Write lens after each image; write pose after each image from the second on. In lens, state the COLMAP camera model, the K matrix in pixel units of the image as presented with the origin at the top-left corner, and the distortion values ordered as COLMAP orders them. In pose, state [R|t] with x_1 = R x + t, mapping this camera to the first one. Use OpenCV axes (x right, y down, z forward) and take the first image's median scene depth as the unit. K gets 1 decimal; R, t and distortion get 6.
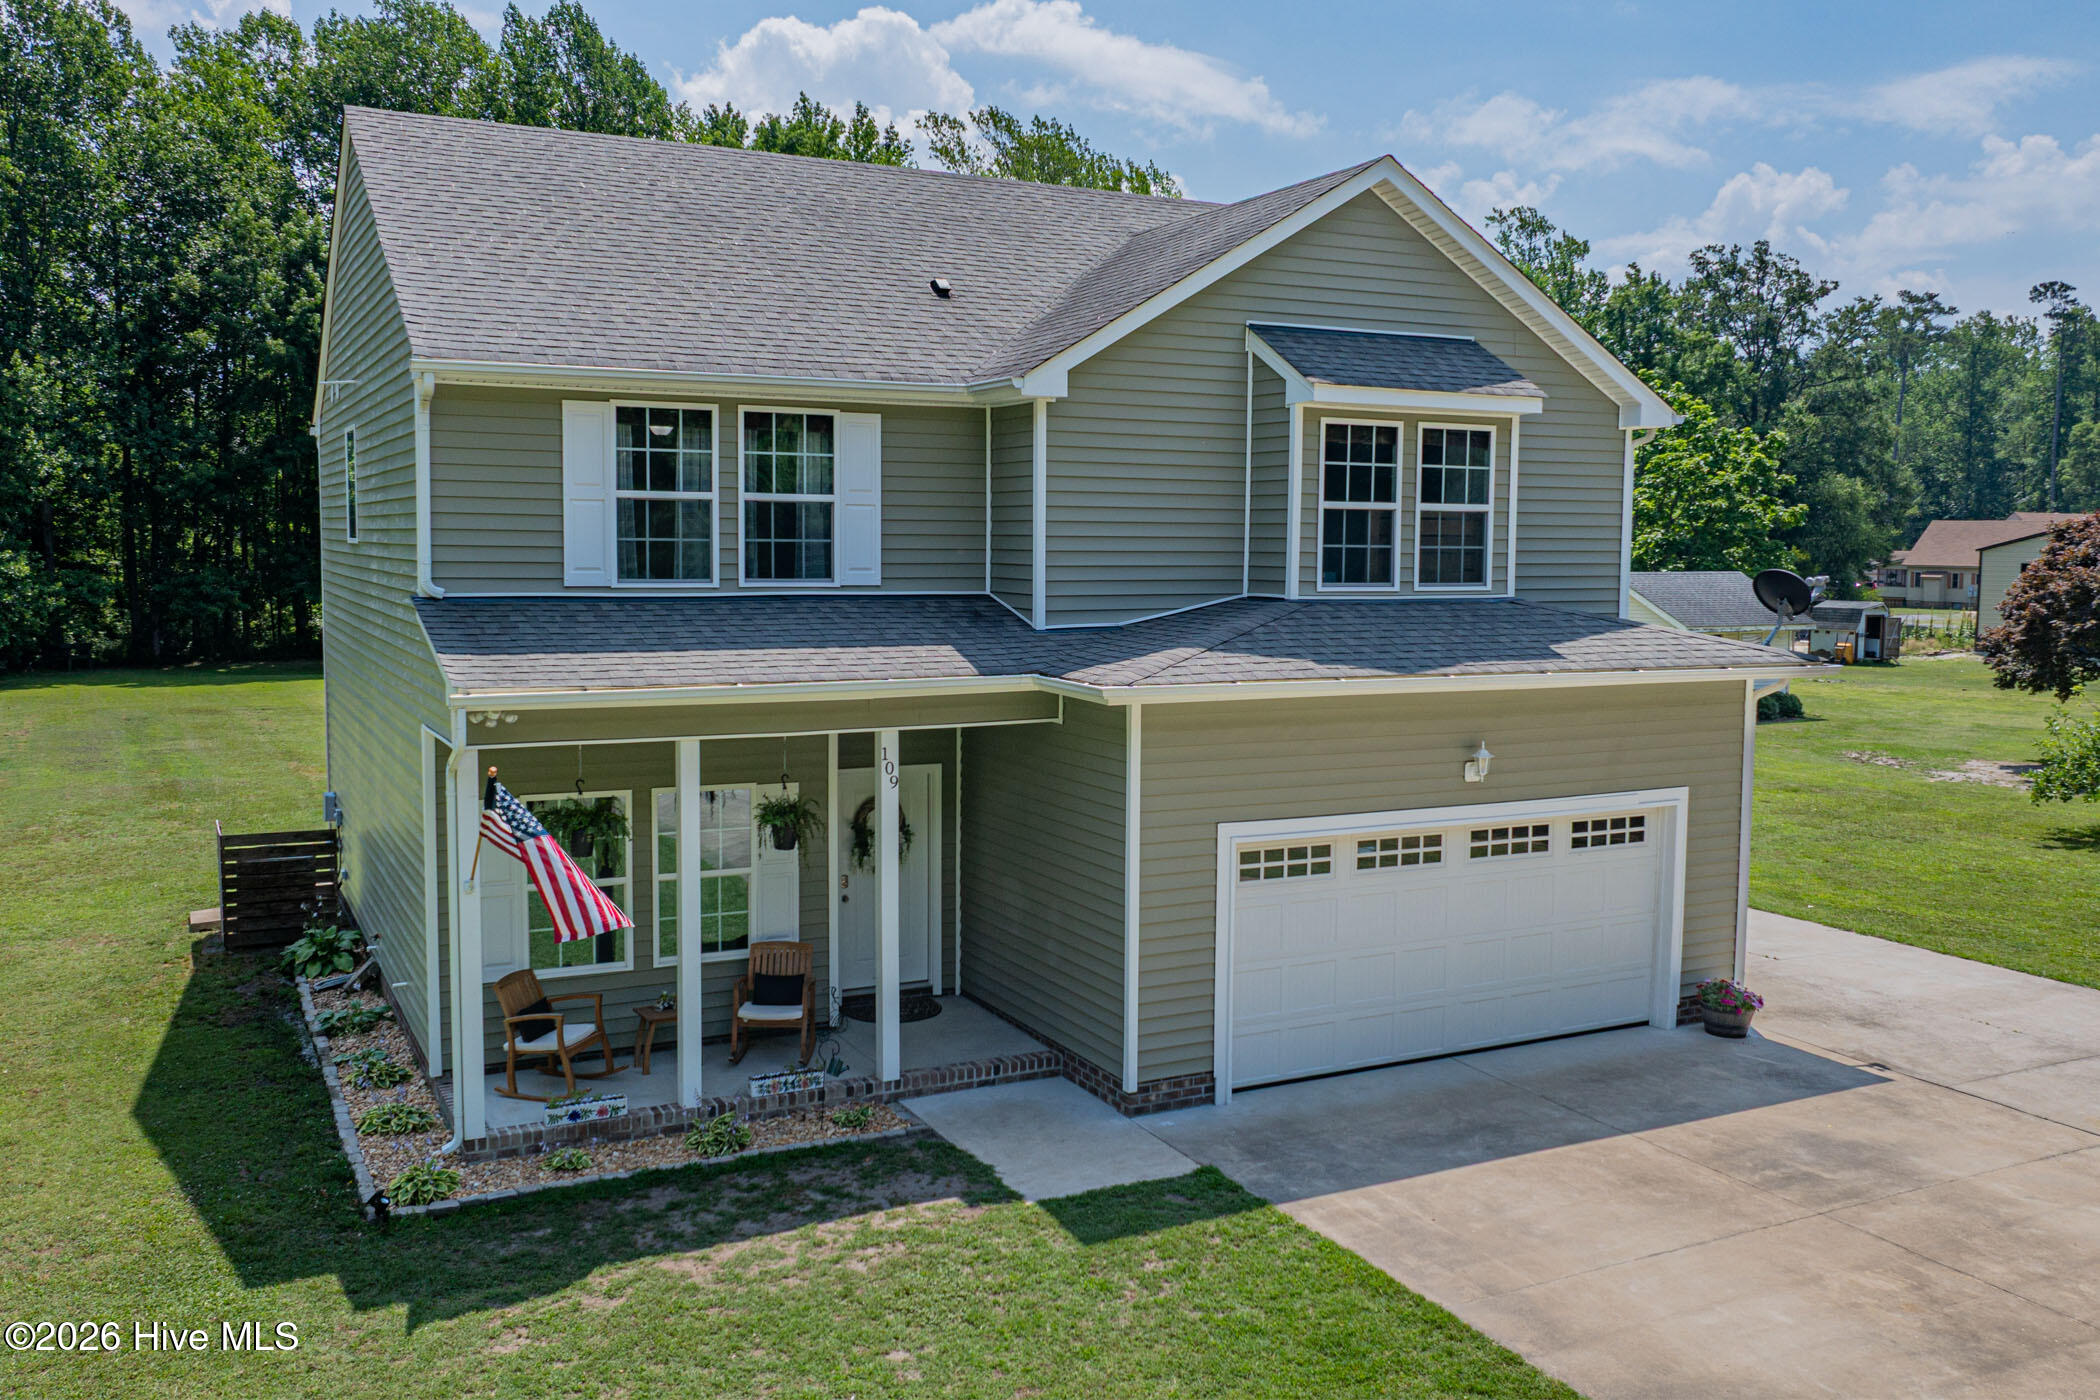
lens RADIAL K [[1751.1, 0, 1059.0], [0, 1751.1, 696.9], [0, 0, 1]] dist [-0.017860, -0.004063]
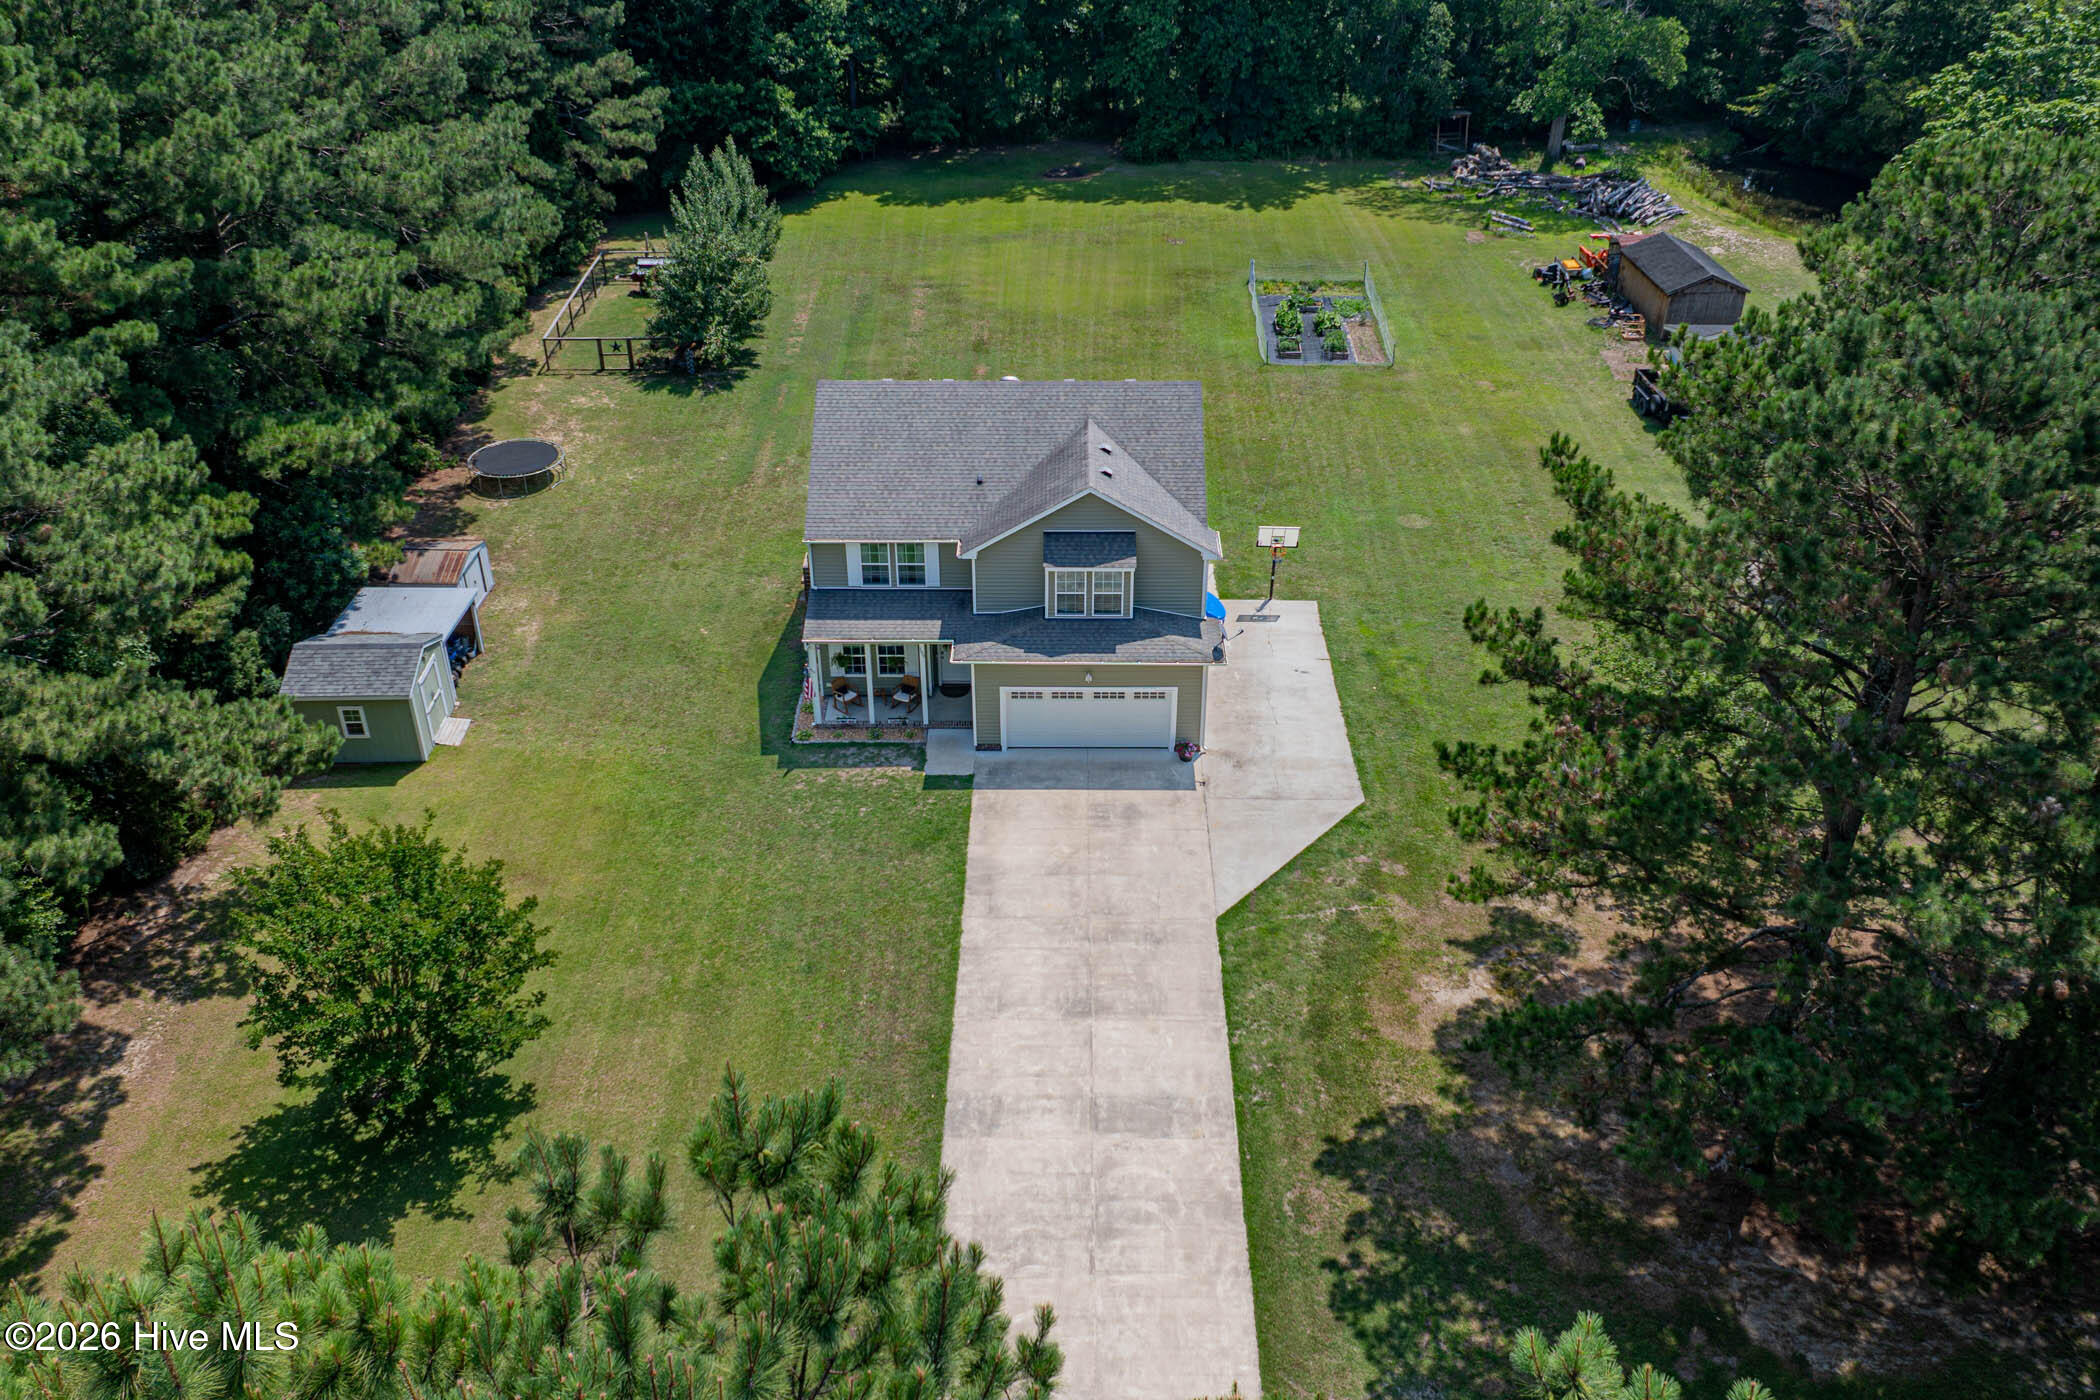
lens RADIAL K [[1751.1, 0, 1059.0], [0, 1751.1, 696.9], [0, 0, 1]] dist [-0.017860, -0.004063]
pose [[0.887198, 0.242383, -0.392595, 1.566634], [-0.033876, 0.882820, 0.468488, -1.550686], [0.460144, -0.402342, 0.791447, -1.759300]]
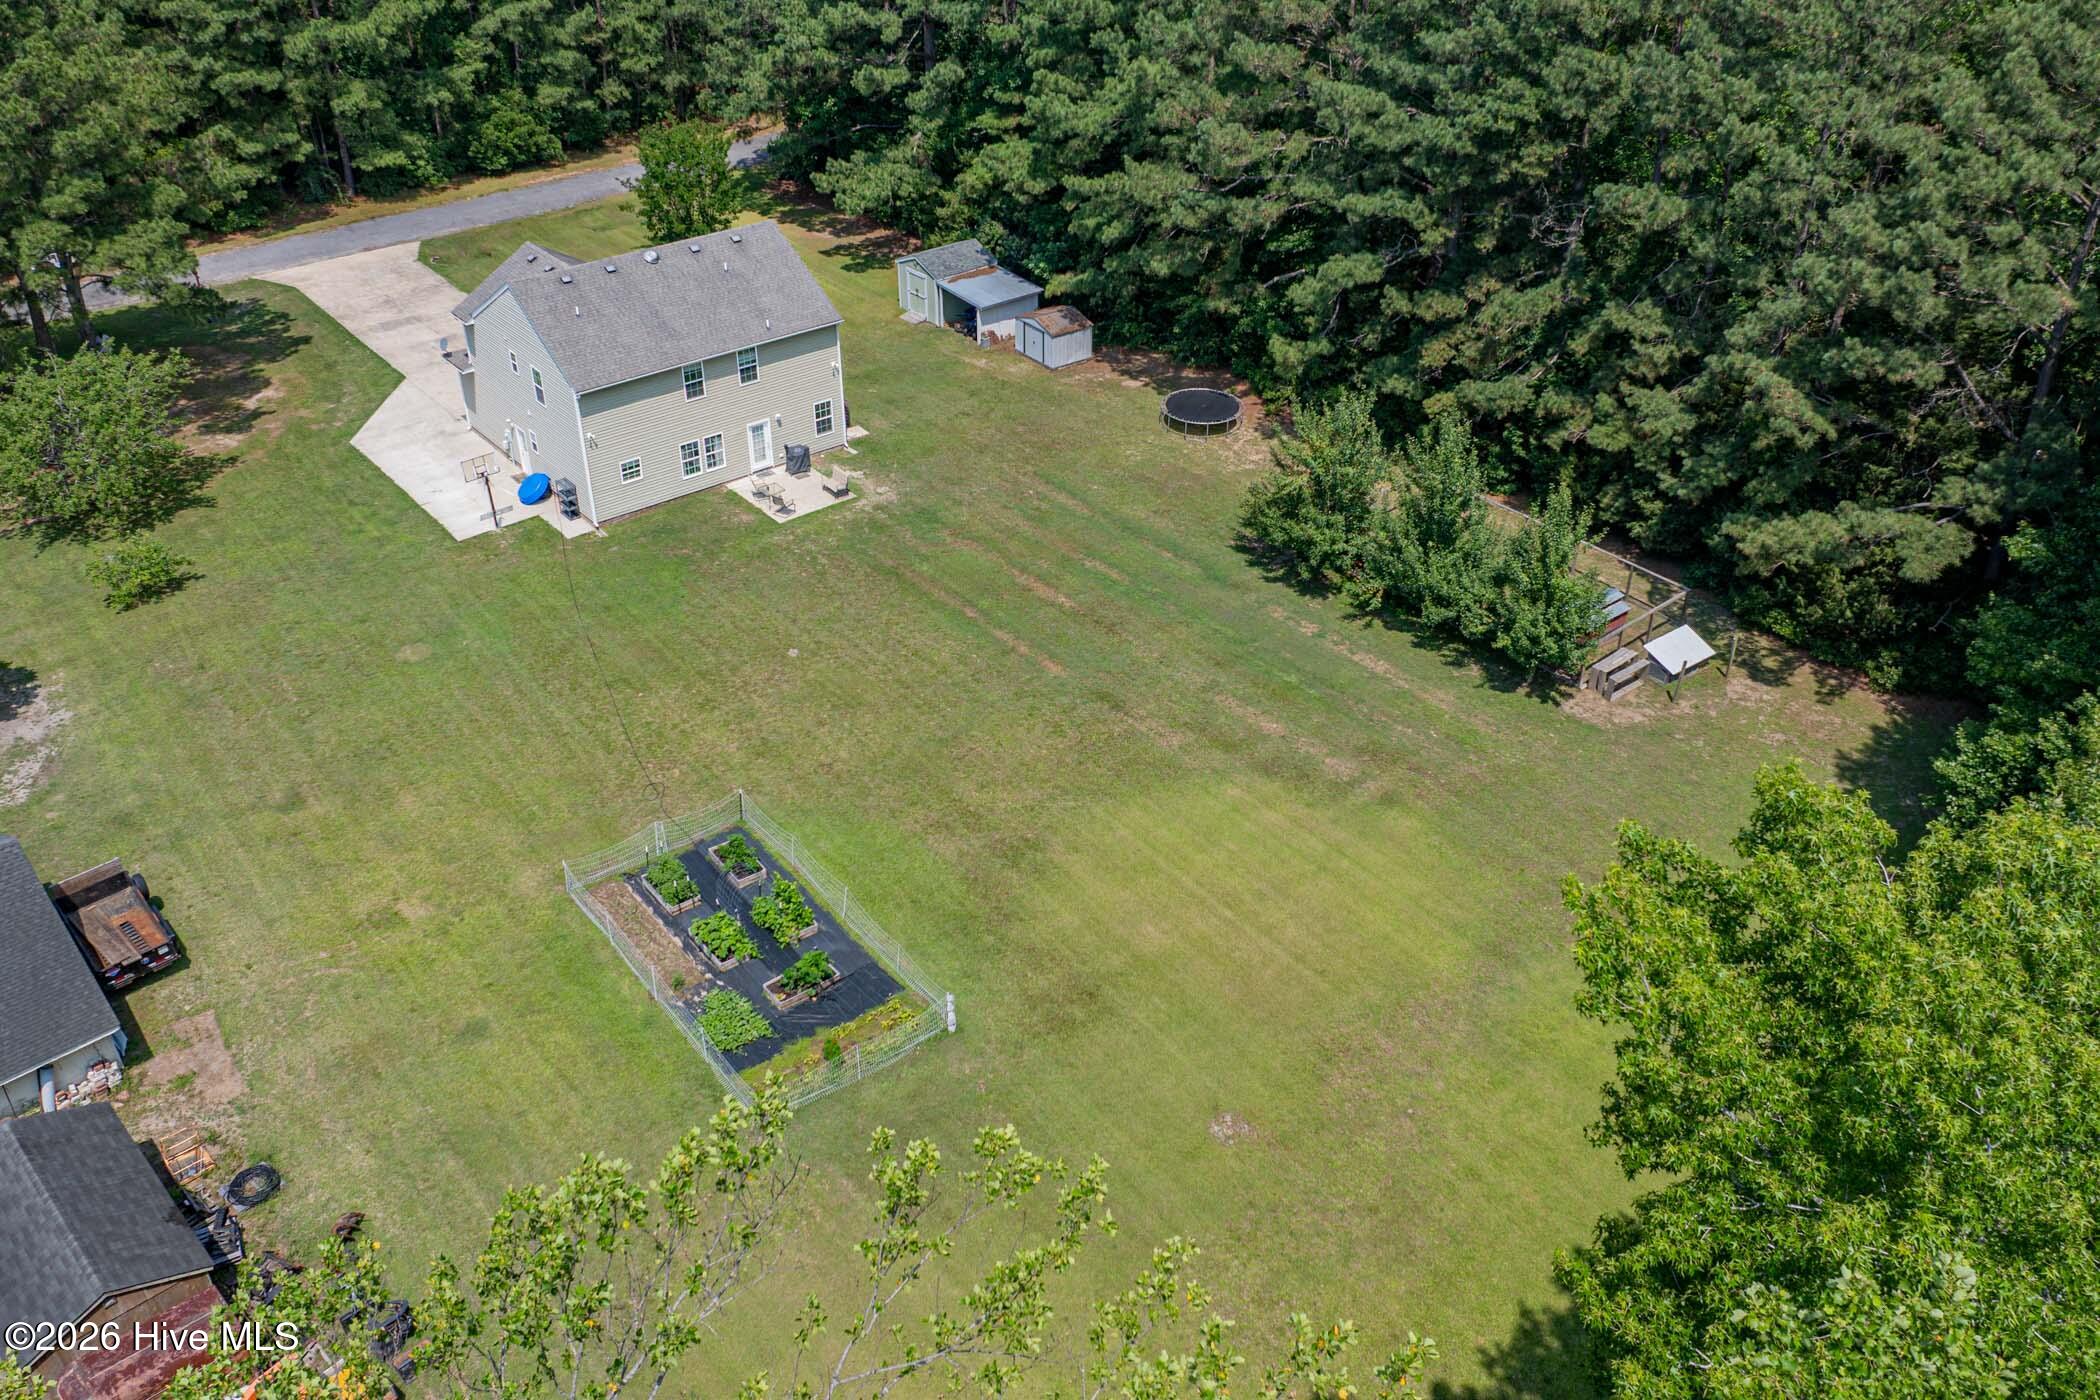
lens RADIAL K [[1751.1, 0, 1059.0], [0, 1751.1, 696.9], [0, 0, 1]] dist [-0.017860, -0.004063]
pose [[-0.979184, 0.106143, -0.173011, -0.272380], [-0.024750, 0.783577, 0.620802, -2.435986], [0.201461, 0.612161, -0.764638, 5.952071]]
